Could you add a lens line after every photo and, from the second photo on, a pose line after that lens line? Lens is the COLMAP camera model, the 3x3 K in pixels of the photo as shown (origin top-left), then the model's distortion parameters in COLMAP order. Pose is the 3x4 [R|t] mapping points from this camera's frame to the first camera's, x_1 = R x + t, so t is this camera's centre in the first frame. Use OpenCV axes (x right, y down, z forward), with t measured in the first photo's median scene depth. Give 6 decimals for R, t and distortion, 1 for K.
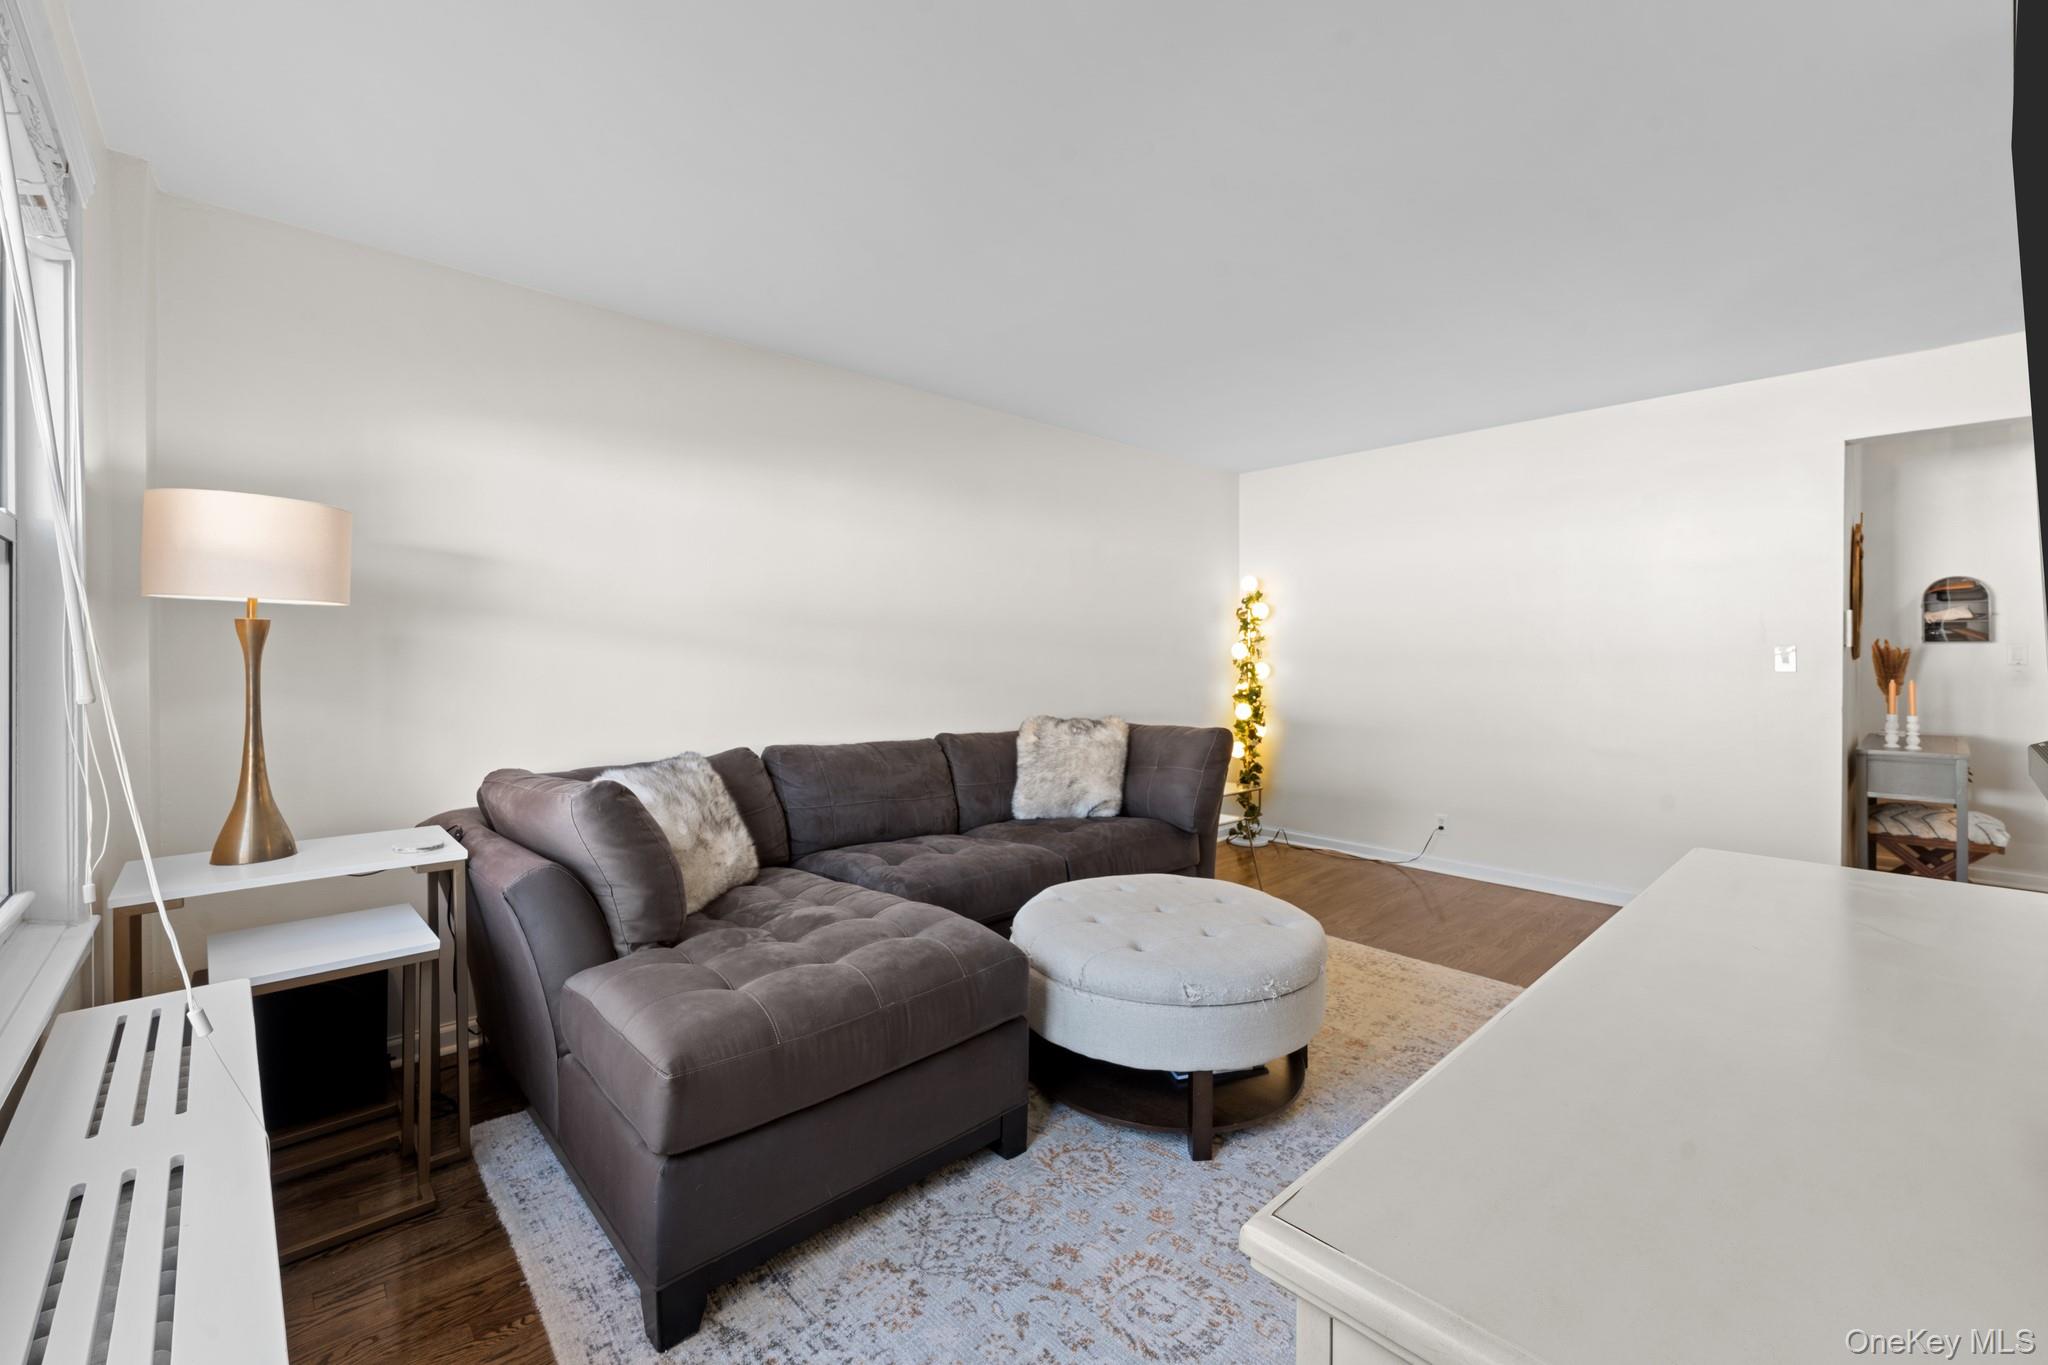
lens RADIAL K [[845.5, 0, 1026.9], [0, 845.5, 648.8], [0, 0, 1]] dist [0.000126, -0.000172]
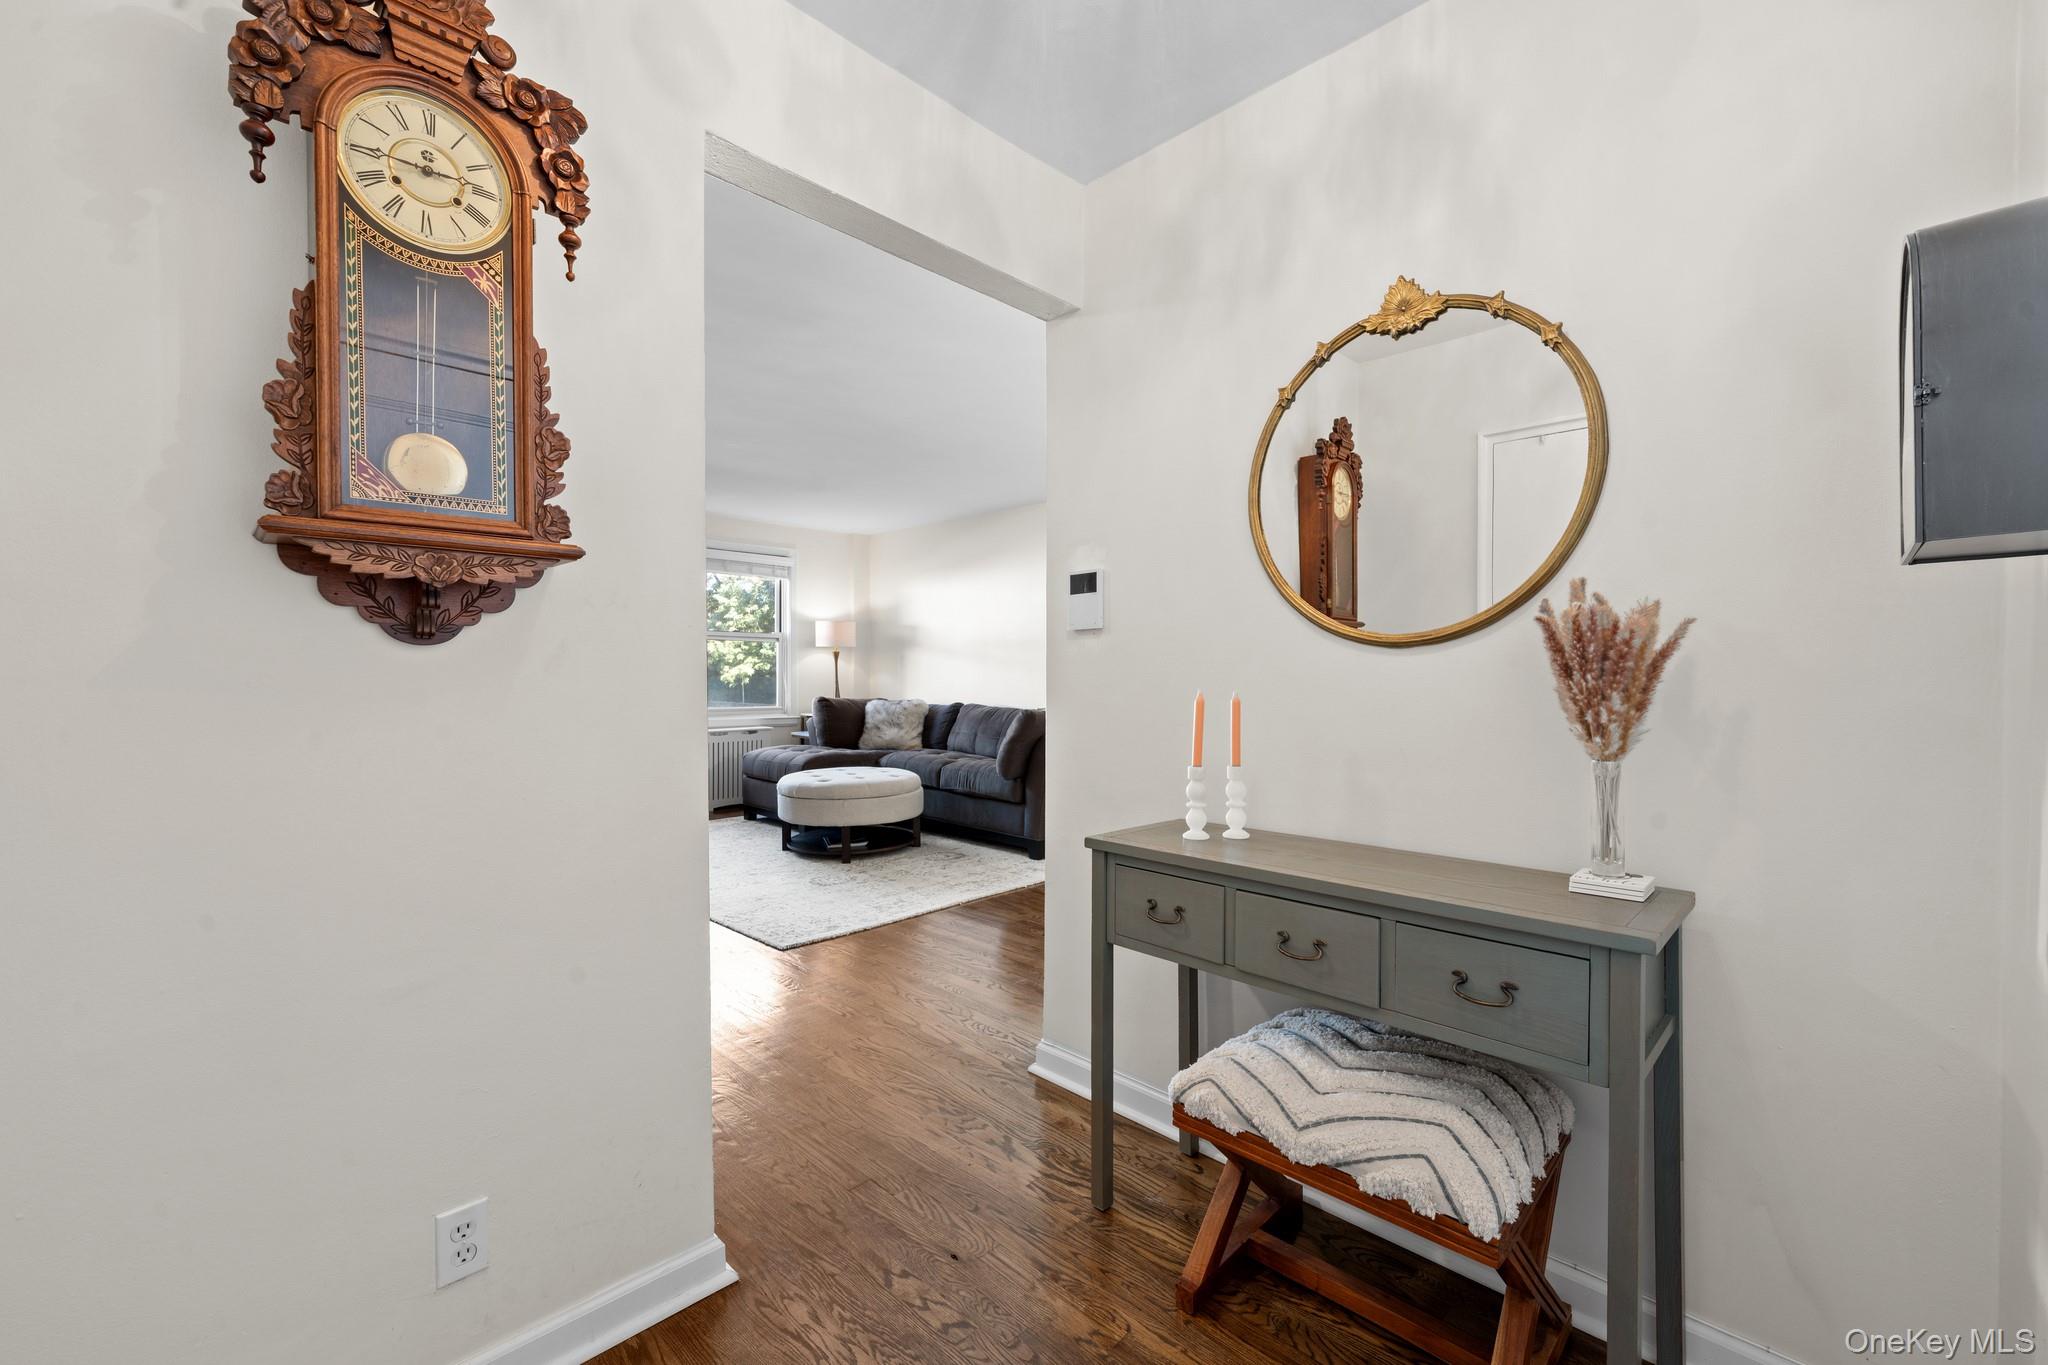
lens RADIAL K [[836.6, 0, 1024.0], [0, 836.6, 677.7], [0, 0, 1]] dist [0.001154, -0.000069]
pose [[0.037919, 0.007726, -0.999251, 1.557084], [-0.002203, 0.999968, 0.007648, 0.028625], [0.999278, 0.001911, 0.037935, 0.912343]]
